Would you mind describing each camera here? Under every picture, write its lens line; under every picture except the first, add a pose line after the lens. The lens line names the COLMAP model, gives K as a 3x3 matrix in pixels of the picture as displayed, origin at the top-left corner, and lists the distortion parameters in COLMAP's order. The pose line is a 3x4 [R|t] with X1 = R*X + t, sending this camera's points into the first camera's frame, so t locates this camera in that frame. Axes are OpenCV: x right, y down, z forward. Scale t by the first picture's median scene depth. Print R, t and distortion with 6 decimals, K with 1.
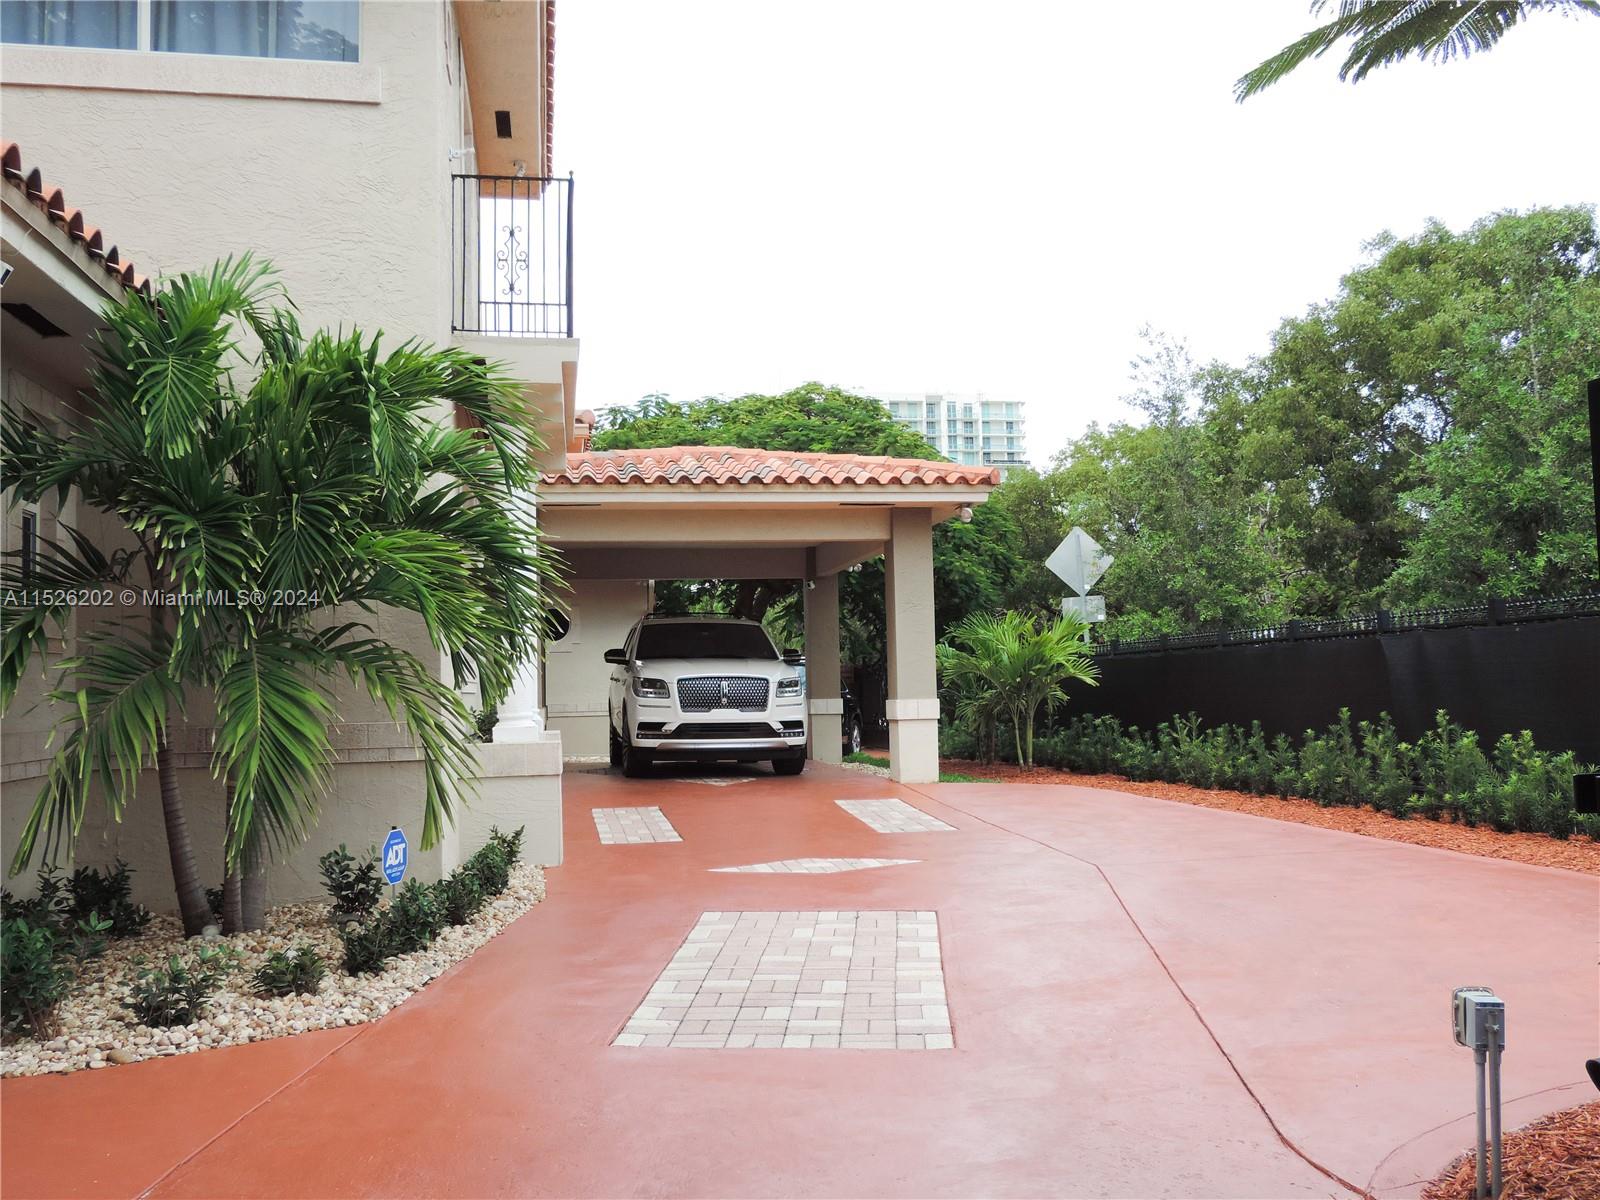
lens RADIAL K [[1402.8, 0, 800.0], [0, 1402.8, 600.0], [0, 0, 1]] dist [-0.003853, -0.002710]
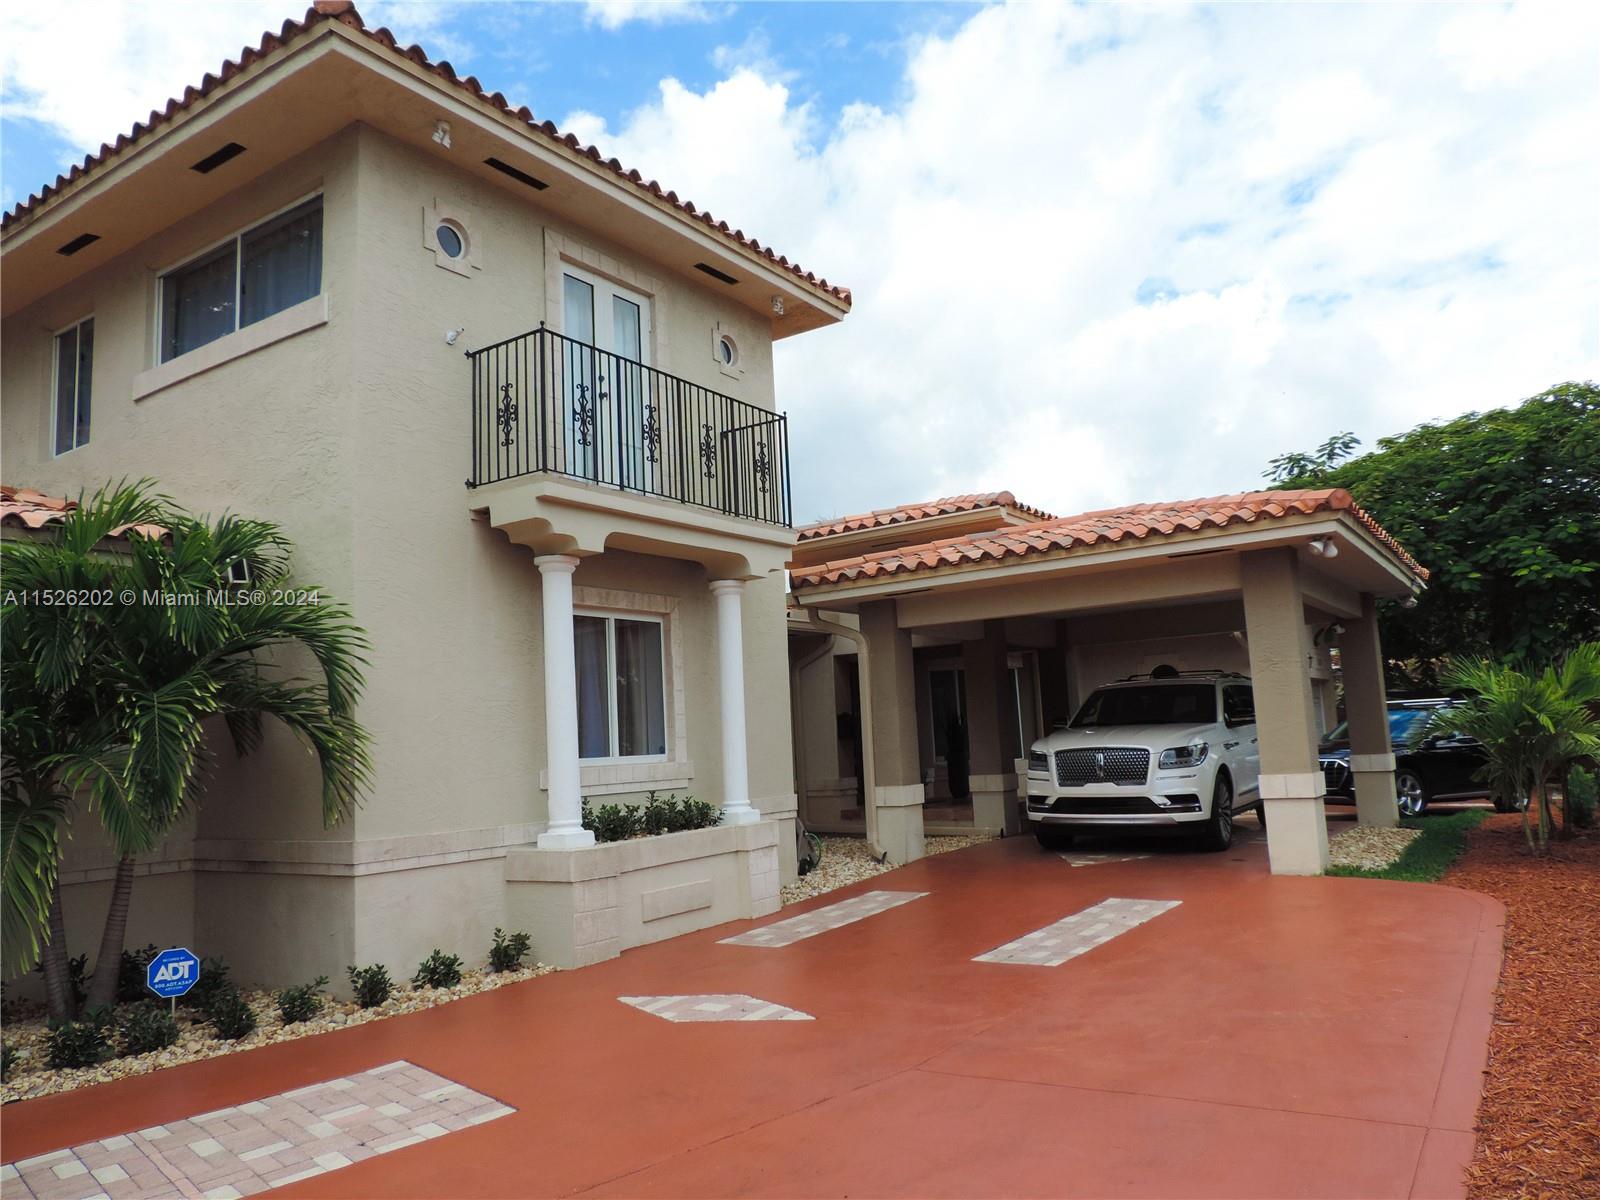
lens RADIAL K [[1149.3, 0, 800.0], [0, 1149.3, 600.0], [0, 0, 1]] dist [-0.021631, 0.006656]
pose [[0.730318, -0.103201, -0.675267, 0.336122], [0.078493, 0.994653, -0.067121, -0.009438], [0.678583, -0.003984, 0.734513, 0.289187]]
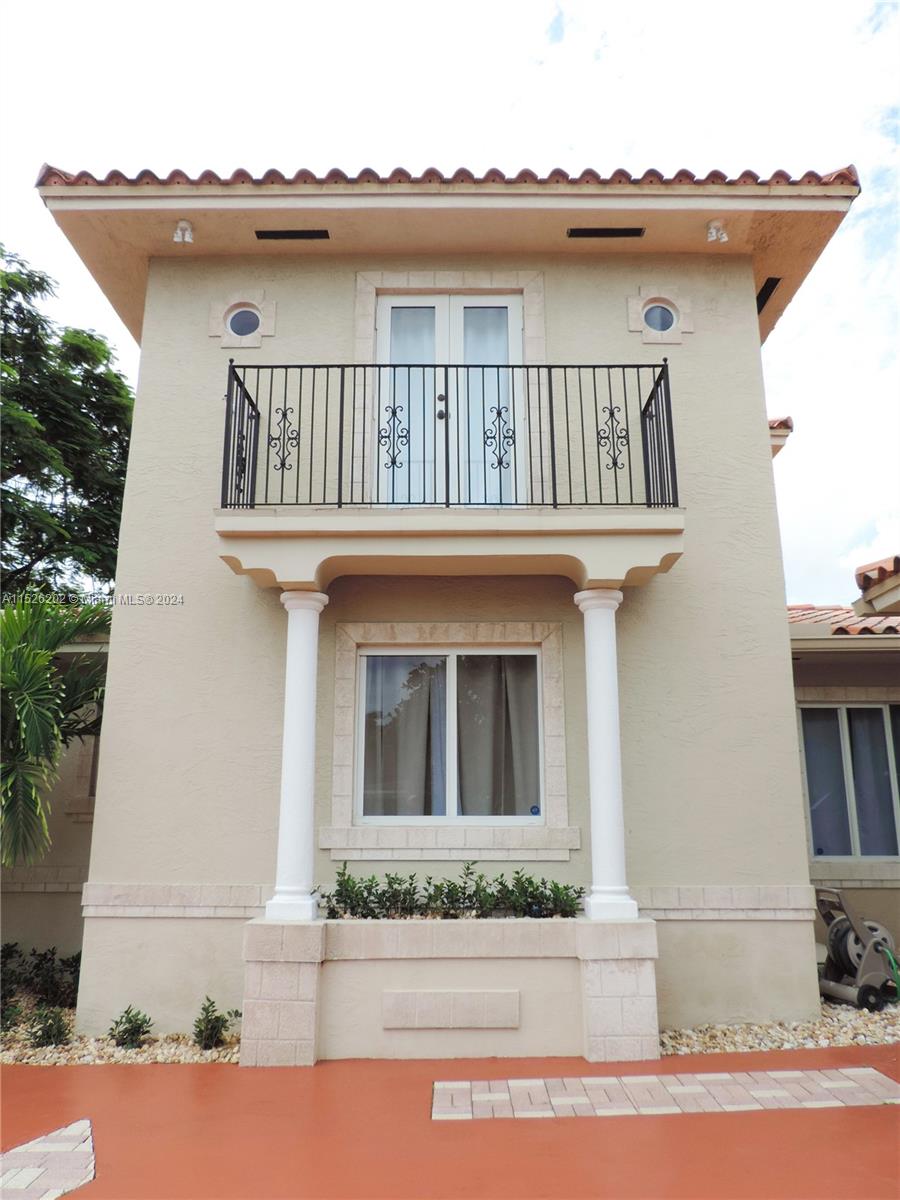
lens RADIAL K [[861.9, 0, 450.0], [0, 861.9, 600.0], [0, 0, 1]] dist [-0.021631, 0.006656]
pose [[-0.166059, -0.219805, -0.961307, 0.240101], [0.064784, 0.970304, -0.233053, 0.020563], [0.983986, -0.100978, -0.146888, 0.736298]]
